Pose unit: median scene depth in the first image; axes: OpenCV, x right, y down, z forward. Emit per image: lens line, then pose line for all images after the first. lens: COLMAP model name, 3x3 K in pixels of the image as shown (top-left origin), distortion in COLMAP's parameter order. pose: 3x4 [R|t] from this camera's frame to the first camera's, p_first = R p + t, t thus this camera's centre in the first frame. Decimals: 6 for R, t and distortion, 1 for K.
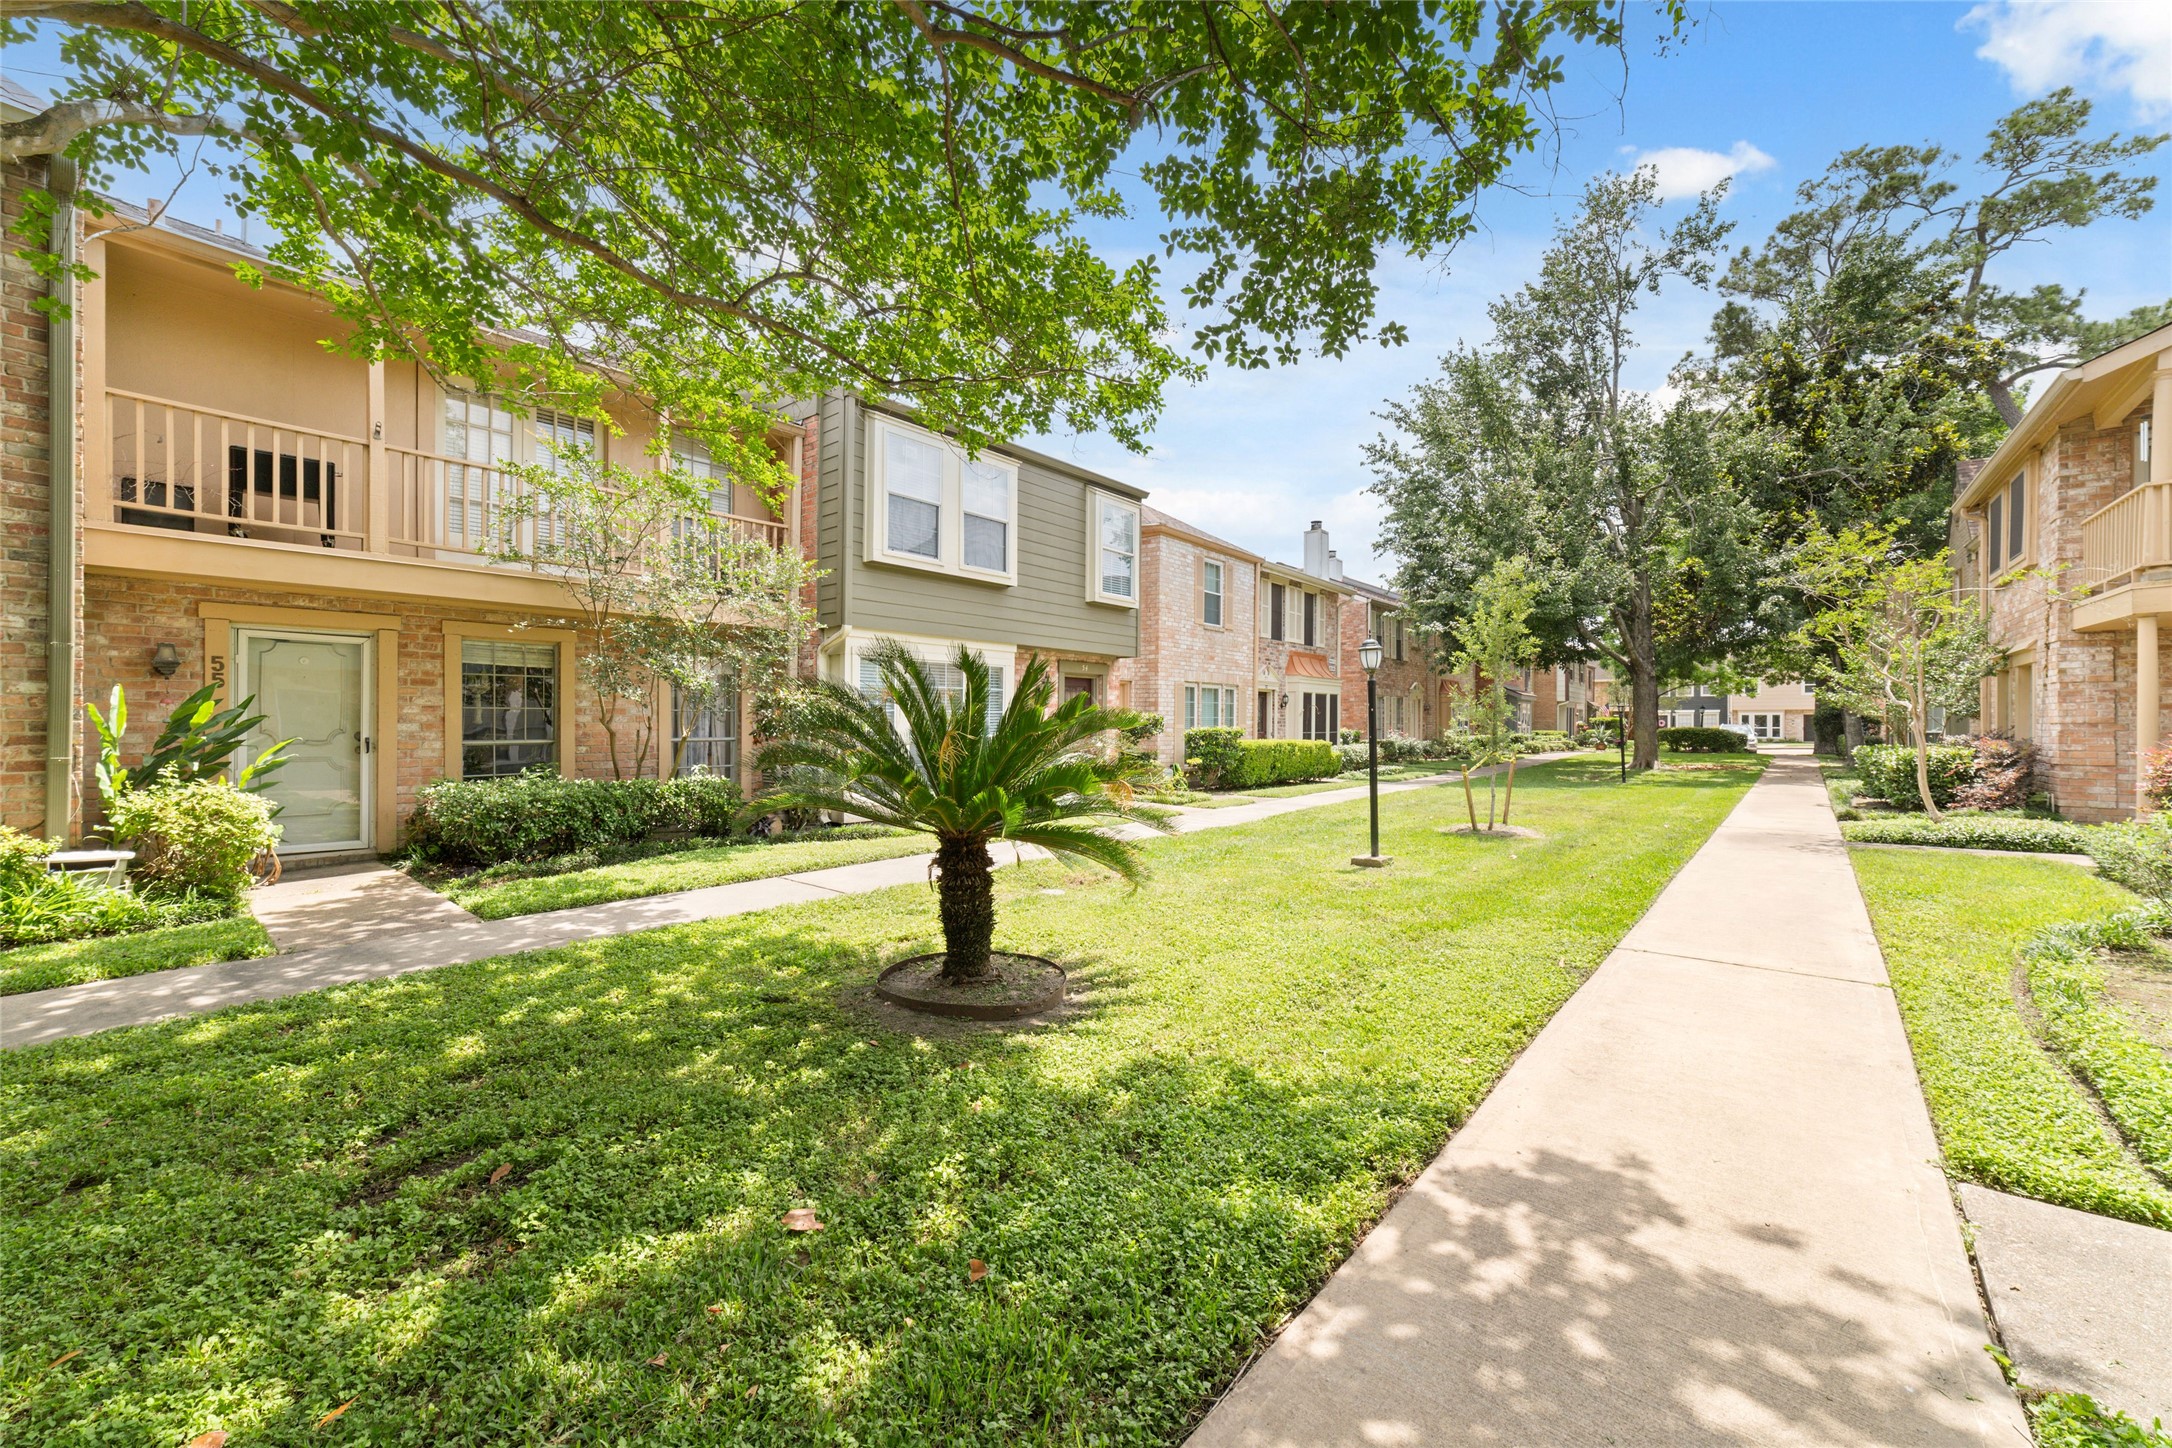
lens RADIAL K [[836.5, 0, 1089.3], [0, 836.5, 717.0], [0, 0, 1]] dist [-0.017559, 0.006284]
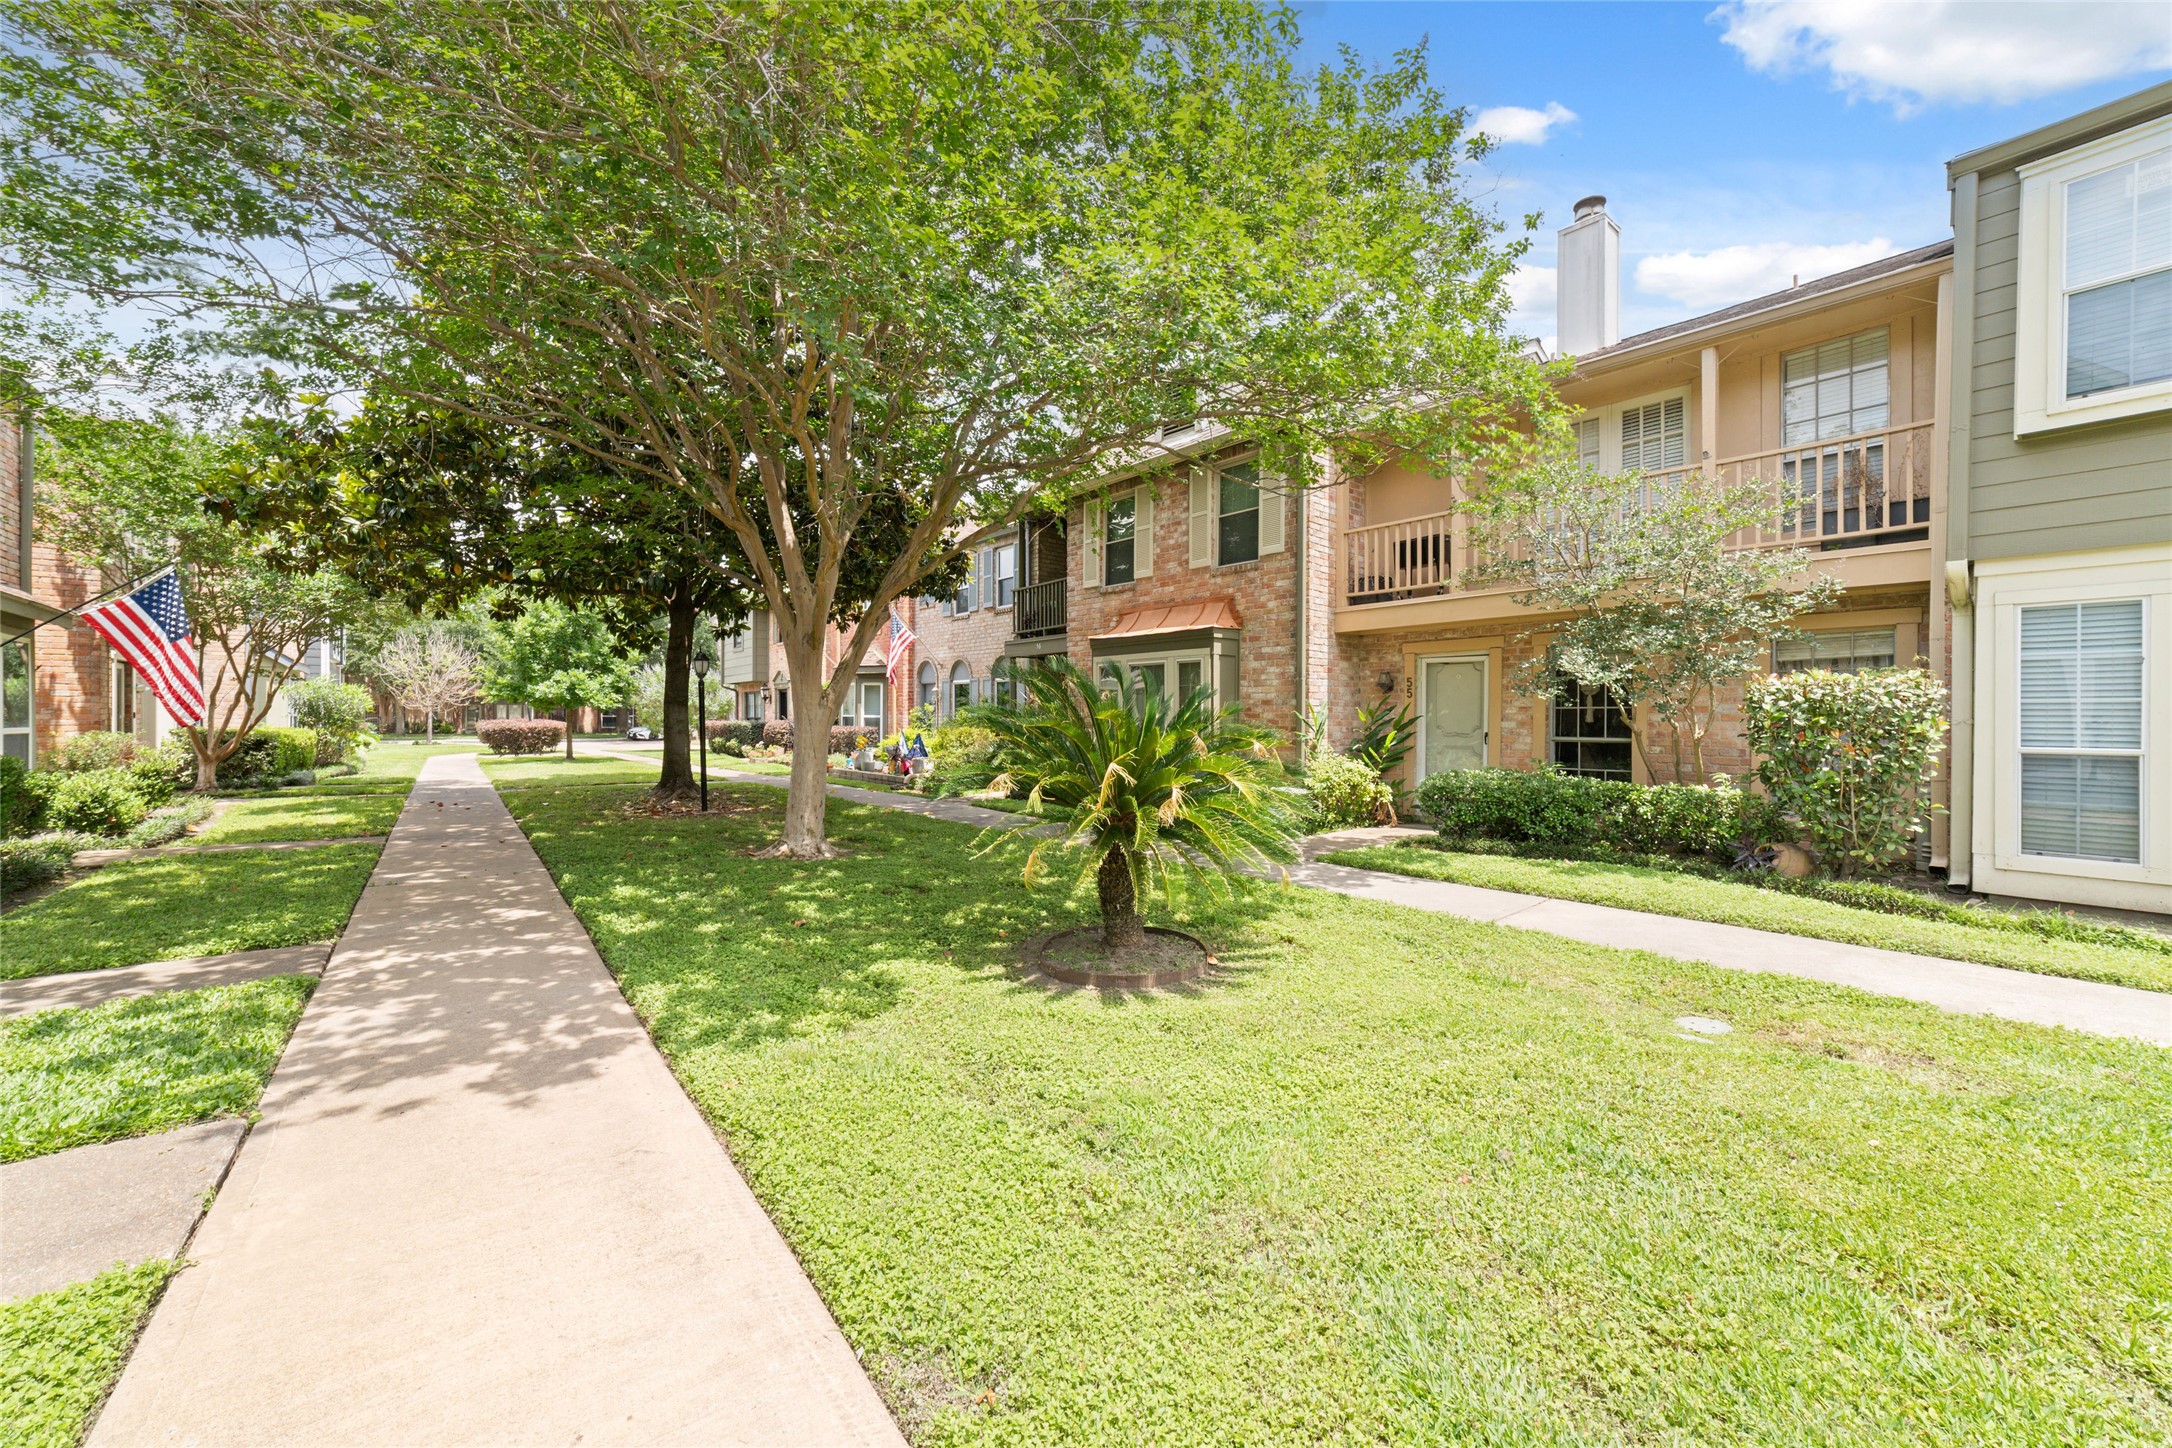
lens RADIAL K [[836.5, 0, 1089.3], [0, 836.5, 717.0], [0, 0, 1]] dist [-0.017559, 0.006284]
pose [[-0.197590, -0.004119, -0.980276, 1.603654], [0.002801, 0.999985, -0.004766, 0.016316], [0.980281, -0.003688, -0.197575, 1.967312]]
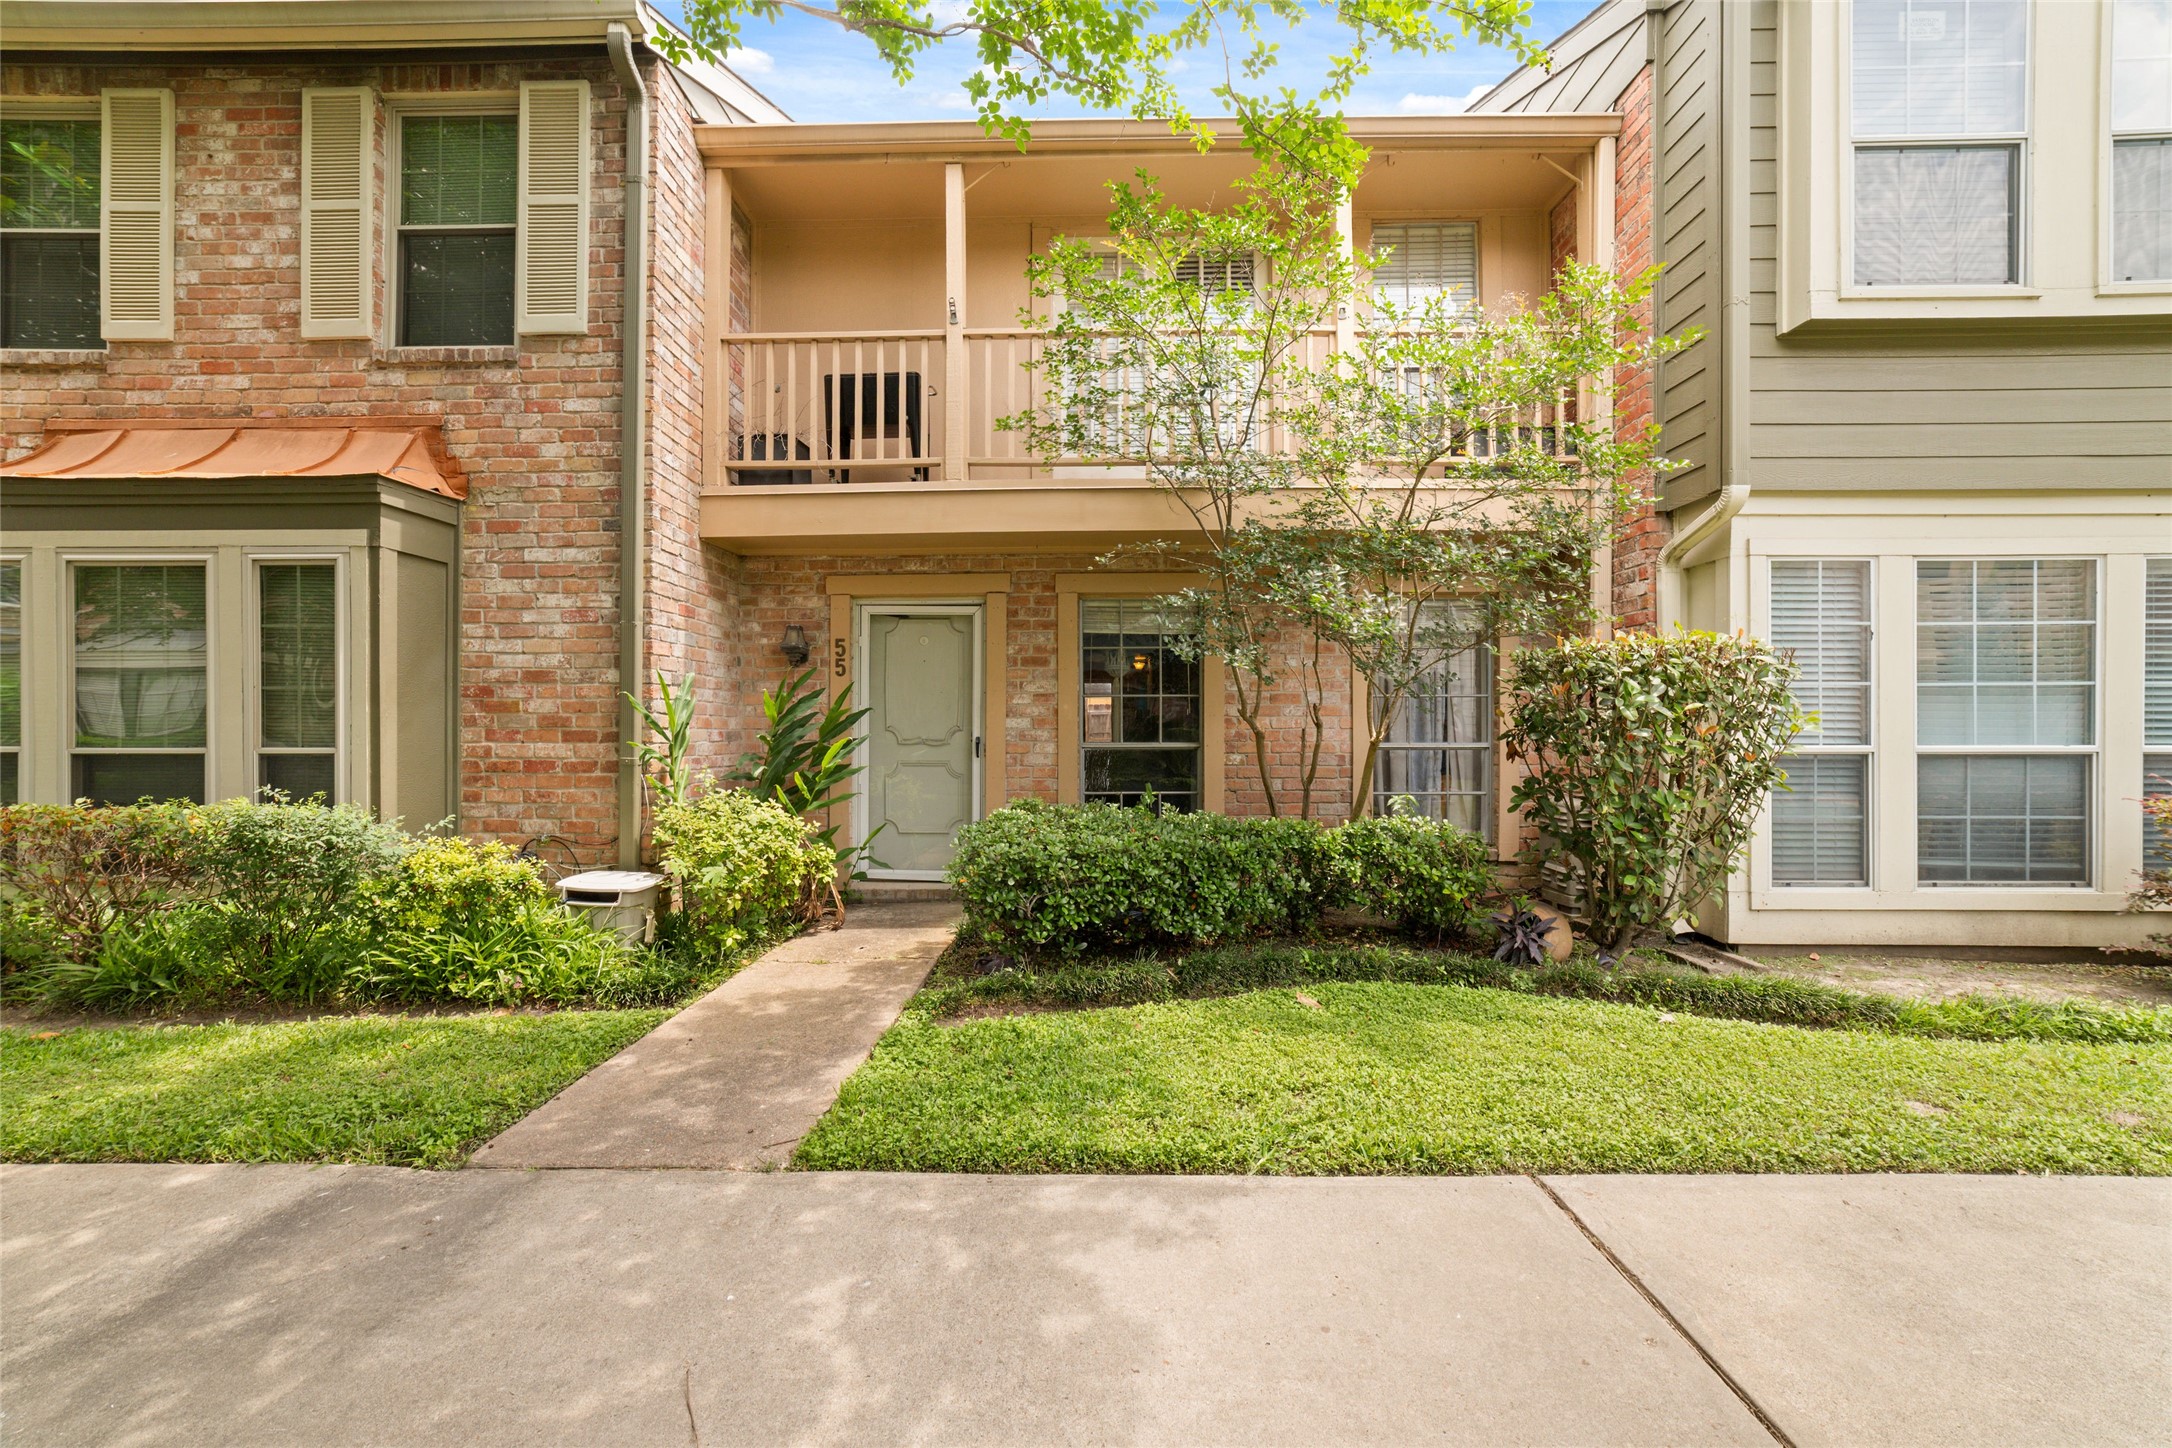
lens RADIAL K [[836.5, 0, 1089.3], [0, 836.5, 717.0], [0, 0, 1]] dist [-0.017559, 0.006284]
pose [[0.613203, -0.007832, -0.789887, -0.617077], [0.007494, 0.999964, -0.004098, 0.031285], [0.789890, -0.003406, 0.613239, 1.846012]]
